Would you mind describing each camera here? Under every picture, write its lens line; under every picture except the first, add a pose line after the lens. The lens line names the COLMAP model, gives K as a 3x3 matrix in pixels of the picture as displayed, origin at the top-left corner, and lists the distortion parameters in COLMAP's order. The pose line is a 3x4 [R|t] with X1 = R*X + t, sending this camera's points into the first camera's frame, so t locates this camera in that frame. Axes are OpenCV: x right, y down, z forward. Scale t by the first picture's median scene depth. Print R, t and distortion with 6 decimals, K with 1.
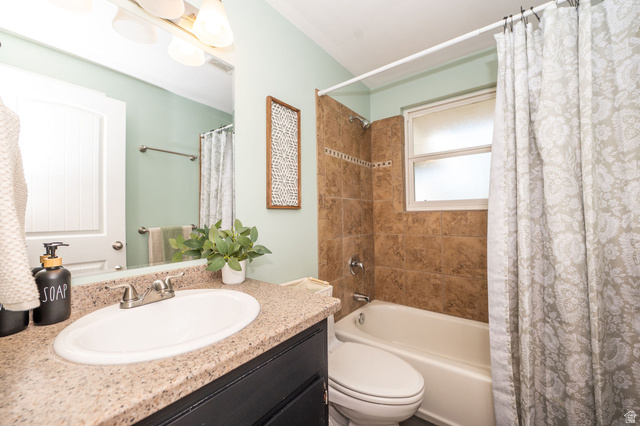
lens RADIAL K [[252.6, 0, 319.1], [0, 252.6, 211.7], [0, 0, 1]] dist [-0.011004, -0.000812]
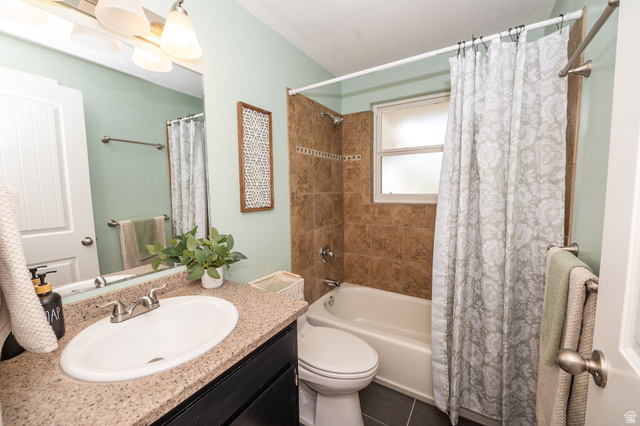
lens RADIAL K [[252.6, 0, 320.4], [0, 252.6, 213.5], [0, 0, 1]] dist [-0.011004, -0.000812]
pose [[0.994786, -0.010736, 0.101420, 0.021788], [-0.000156, 0.994283, 0.106775, -0.155812], [-0.101987, -0.106234, 0.989097, -0.108468]]
